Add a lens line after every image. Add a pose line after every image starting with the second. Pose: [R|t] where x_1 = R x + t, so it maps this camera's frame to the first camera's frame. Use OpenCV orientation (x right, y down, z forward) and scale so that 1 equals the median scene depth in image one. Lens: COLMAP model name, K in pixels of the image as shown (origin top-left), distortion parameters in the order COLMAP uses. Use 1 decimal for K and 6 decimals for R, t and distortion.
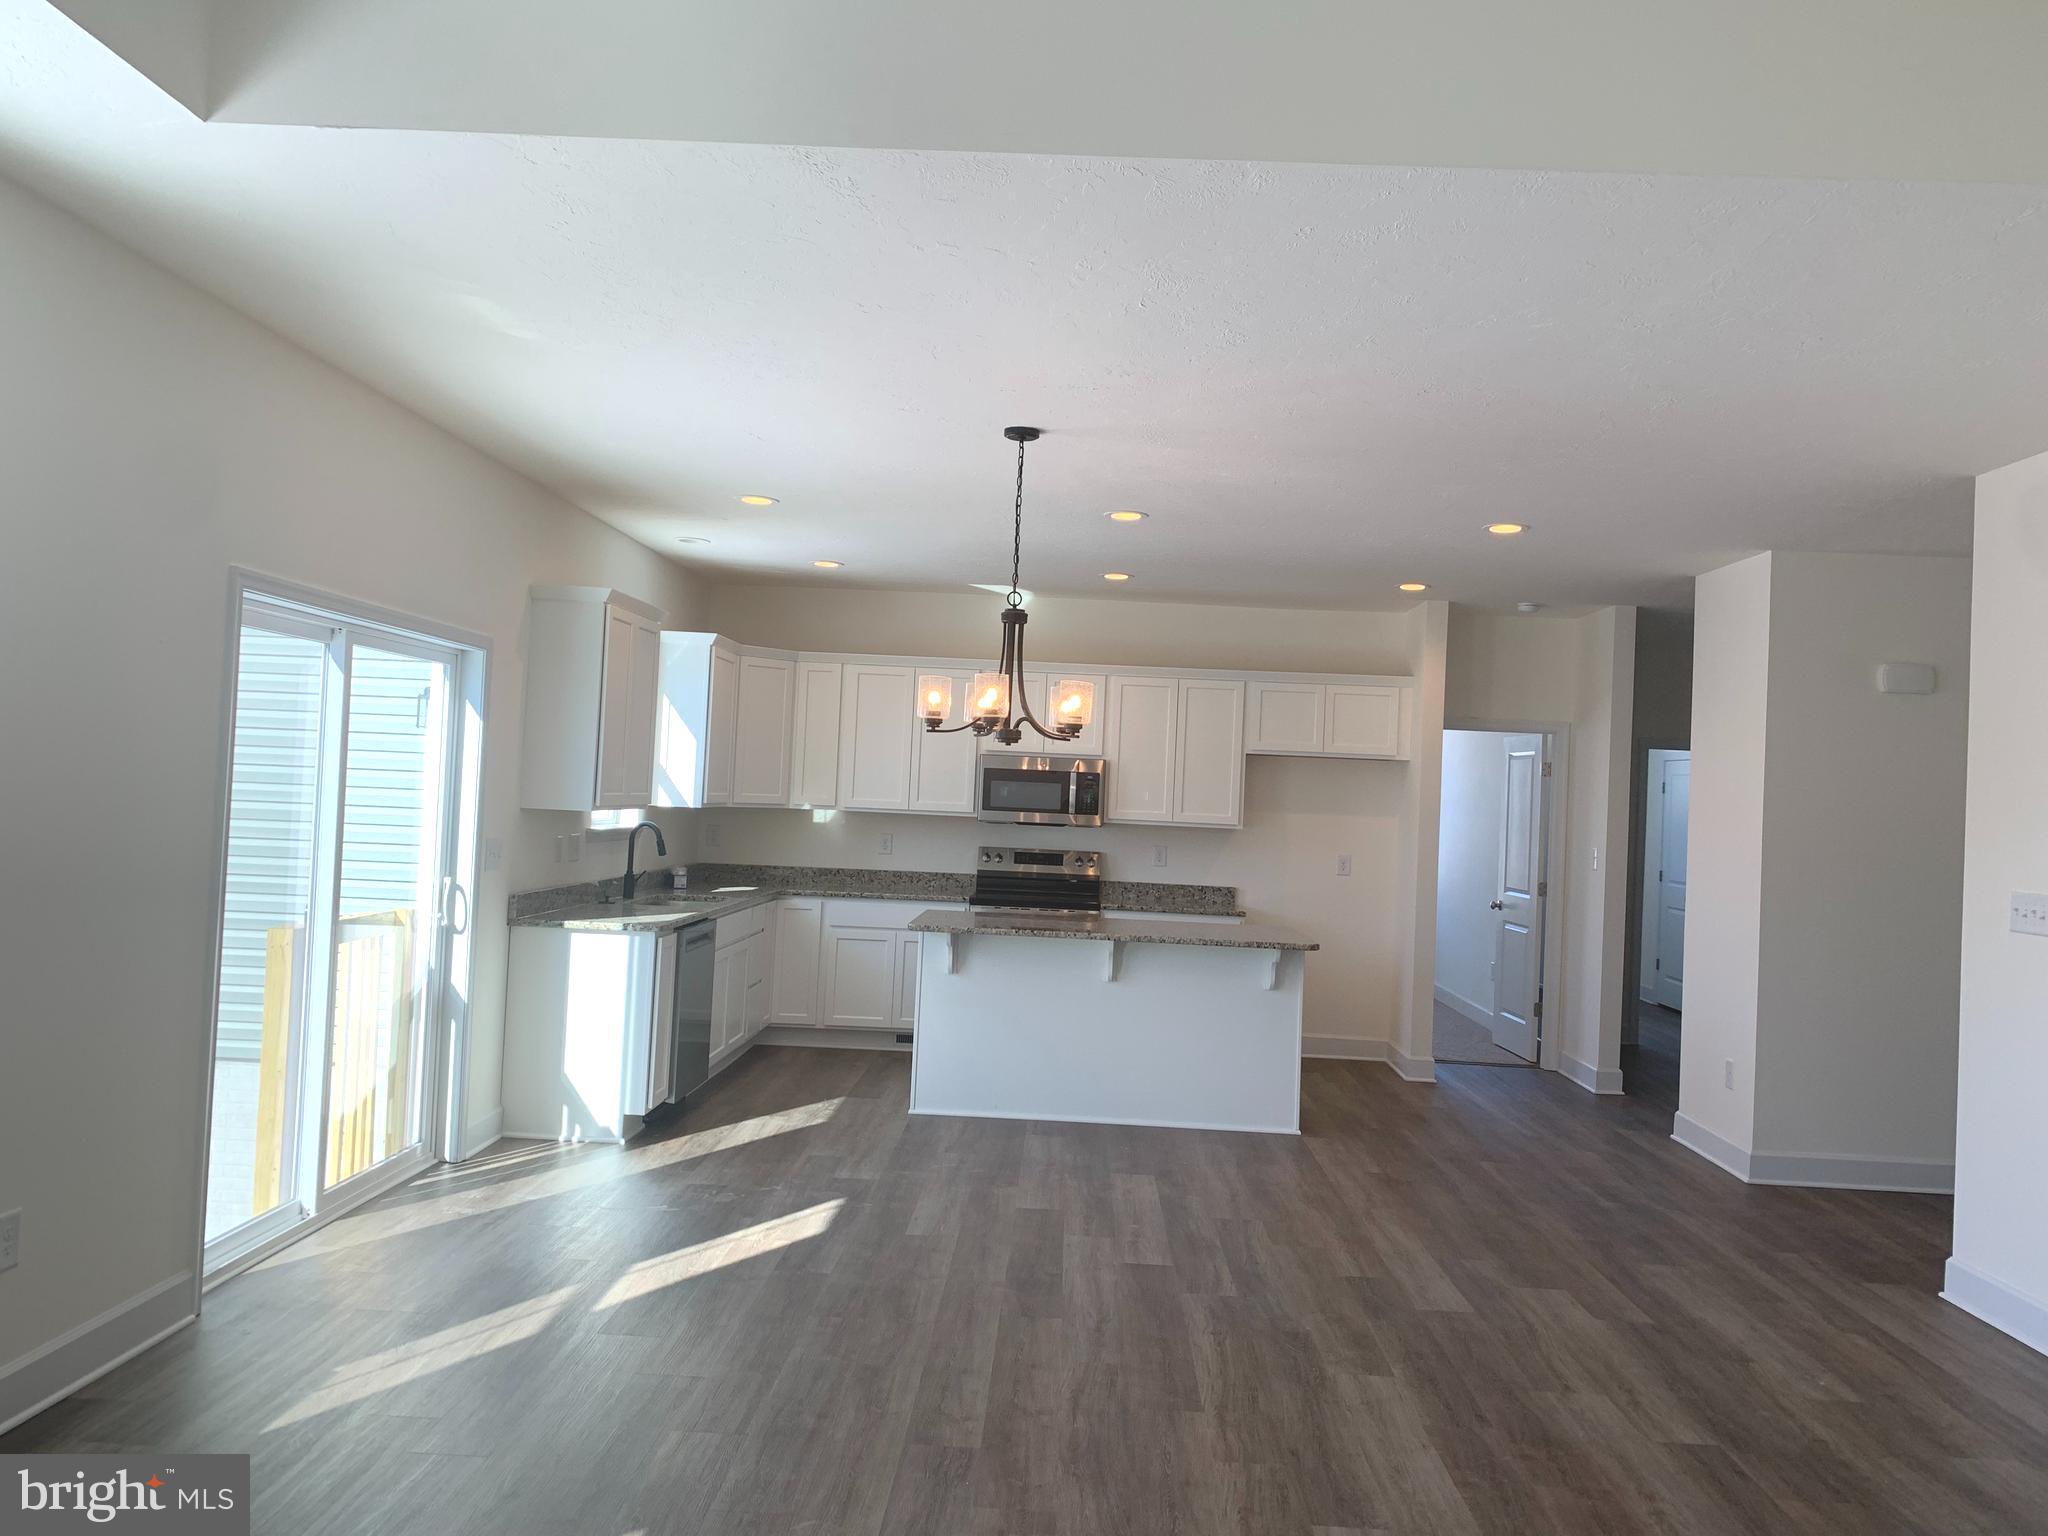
lens RADIAL K [[1568.1, 0, 1049.5], [0, 1568.1, 749.9], [0, 0, 1]] dist [0.043510, -0.014763]
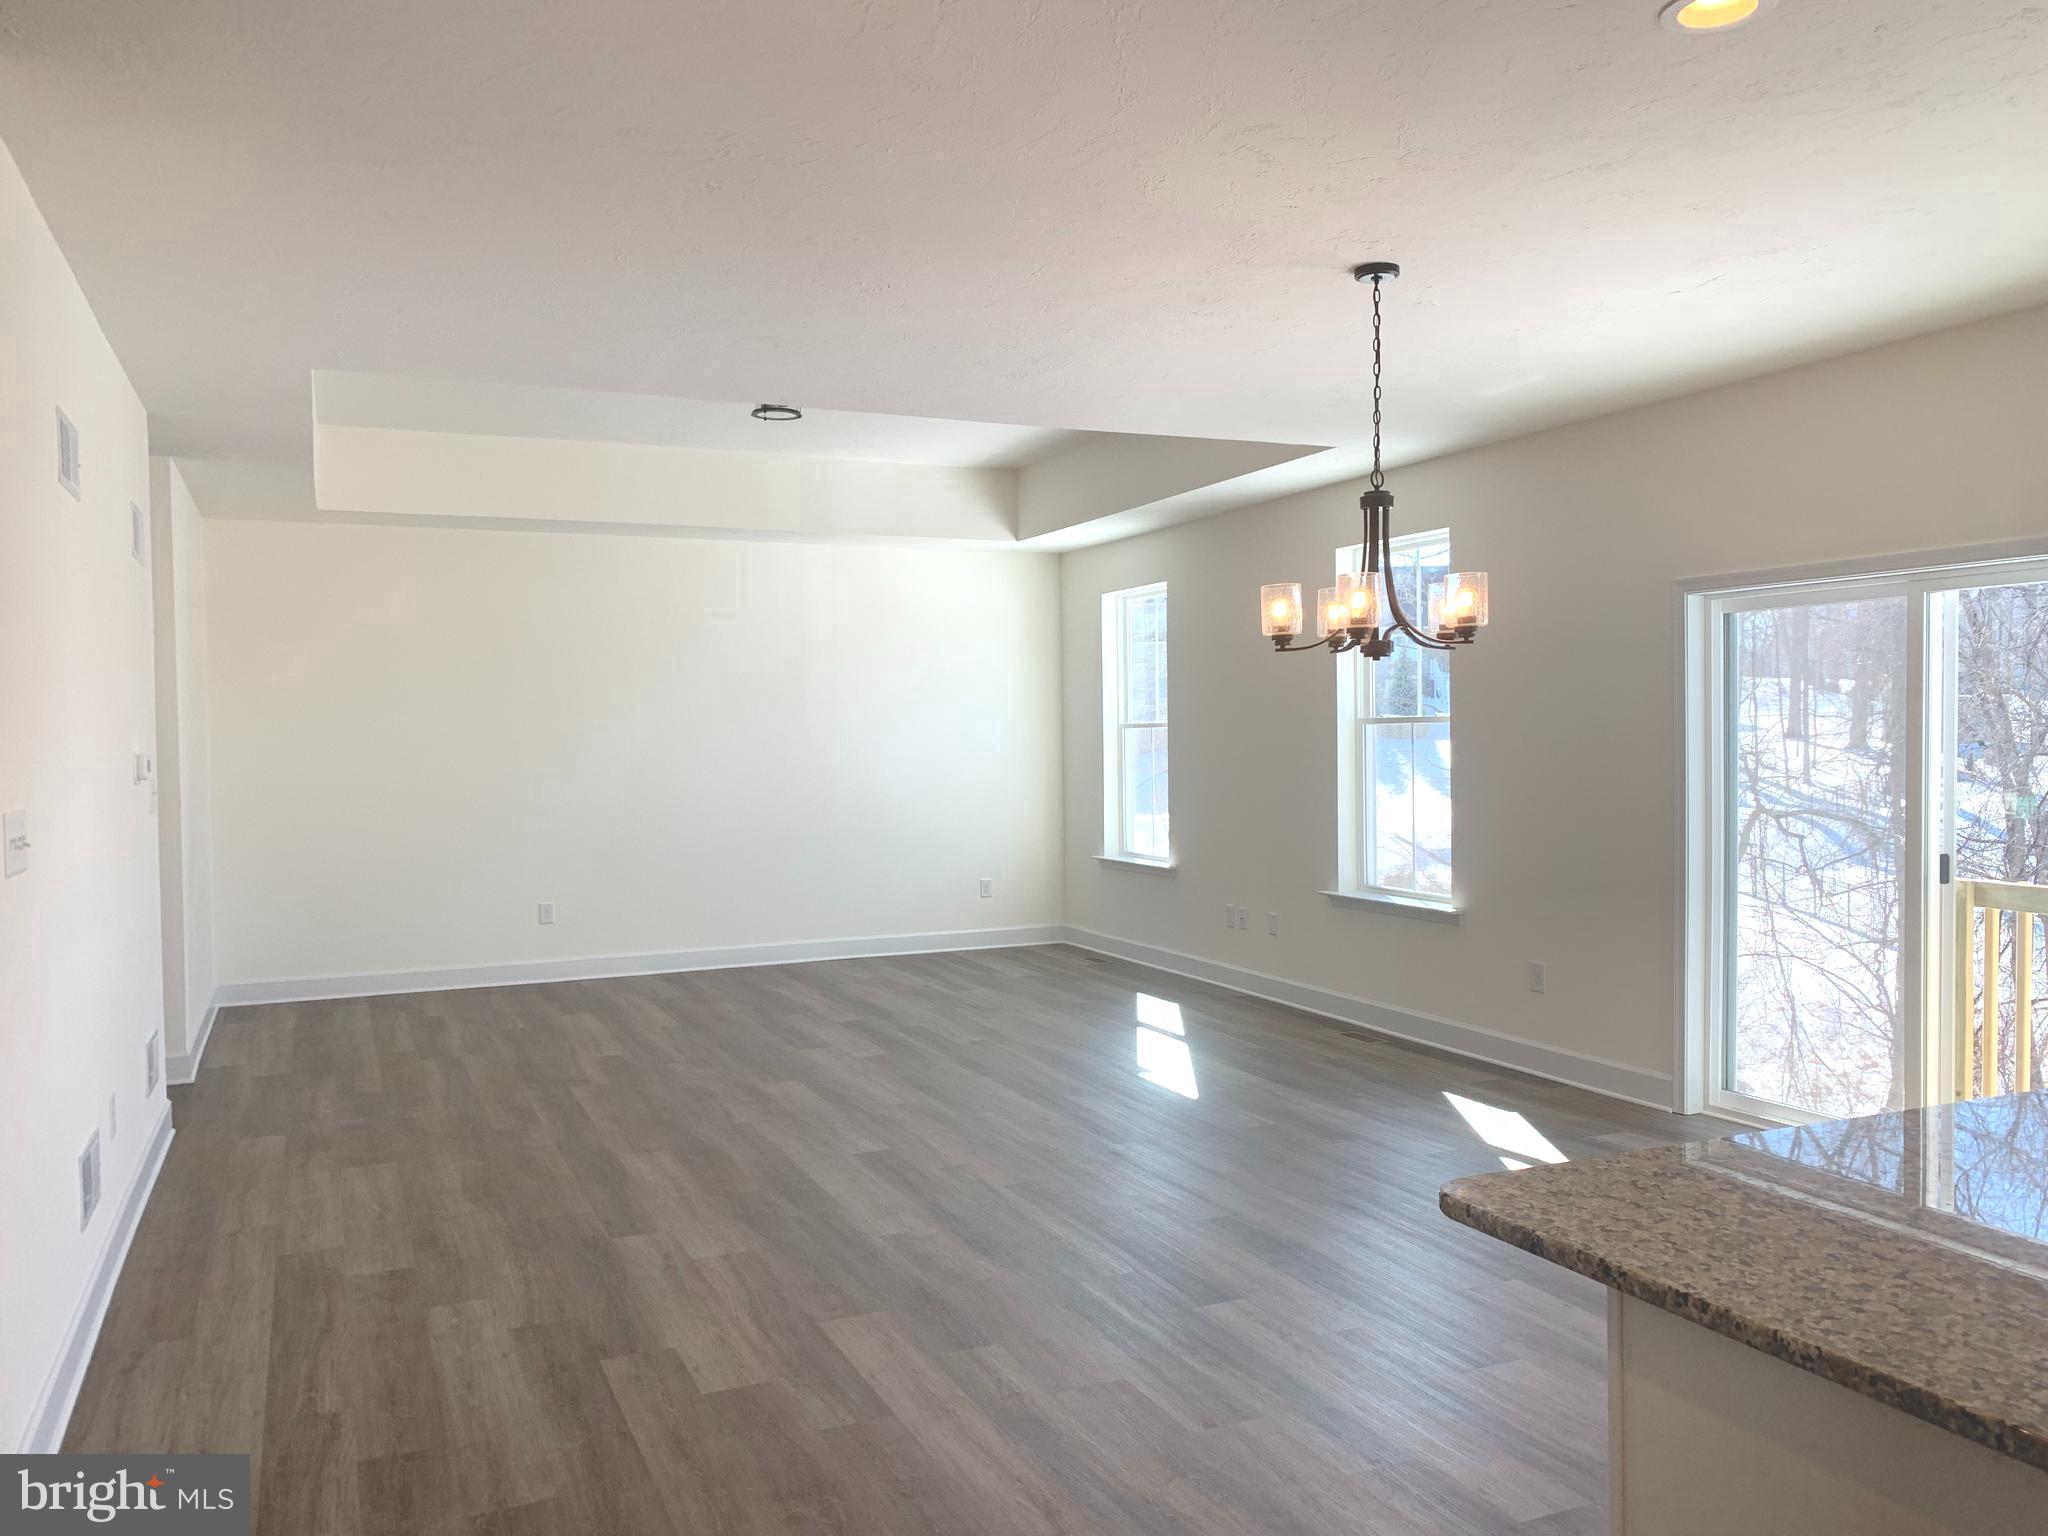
lens RADIAL K [[1568.1, 0, 1038.7], [0, 1568.1, 773.2], [0, 0, 1]] dist [0.043510, -0.014763]
pose [[-0.898482, -0.024557, -0.438324, 0.396562], [-0.018782, 0.999670, -0.017506, 0.058441], [0.438609, -0.007496, -0.898647, 1.329265]]
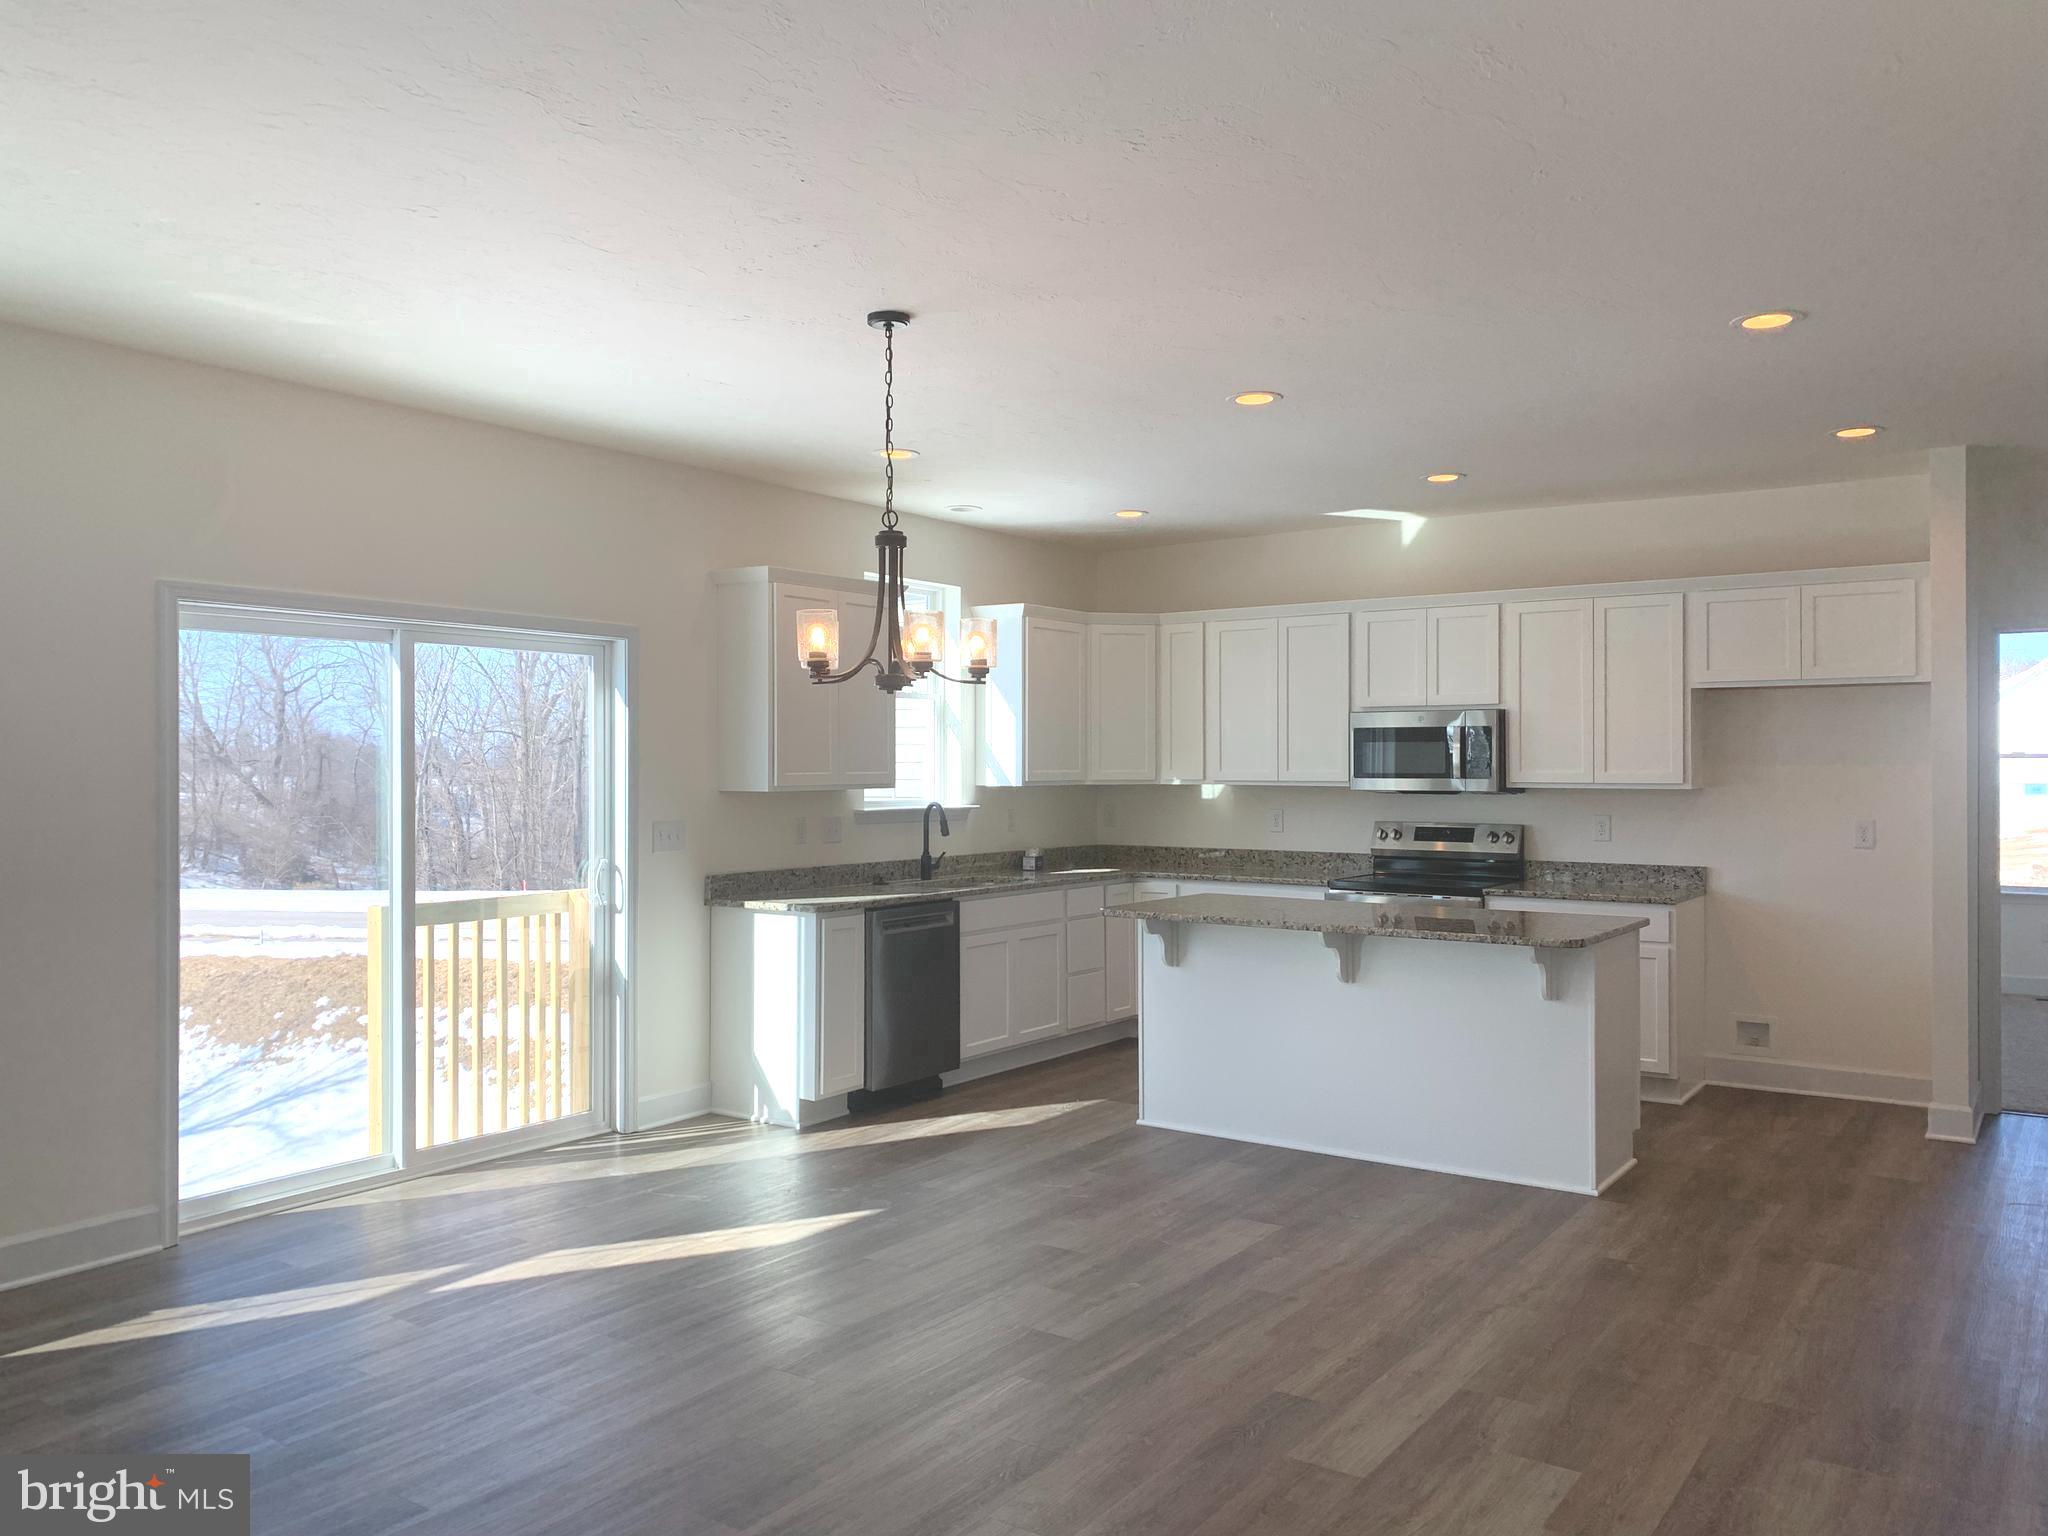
lens RADIAL K [[1568.1, 0, 1024.3], [0, 1568.1, 764.2], [0, 0, 1]] dist [0.043510, -0.014763]
pose [[0.831011, -0.045302, -0.554409, 0.398493], [0.053131, 0.998586, -0.001958, 0.032613], [0.553713, -0.027829, 0.832242, 0.268353]]
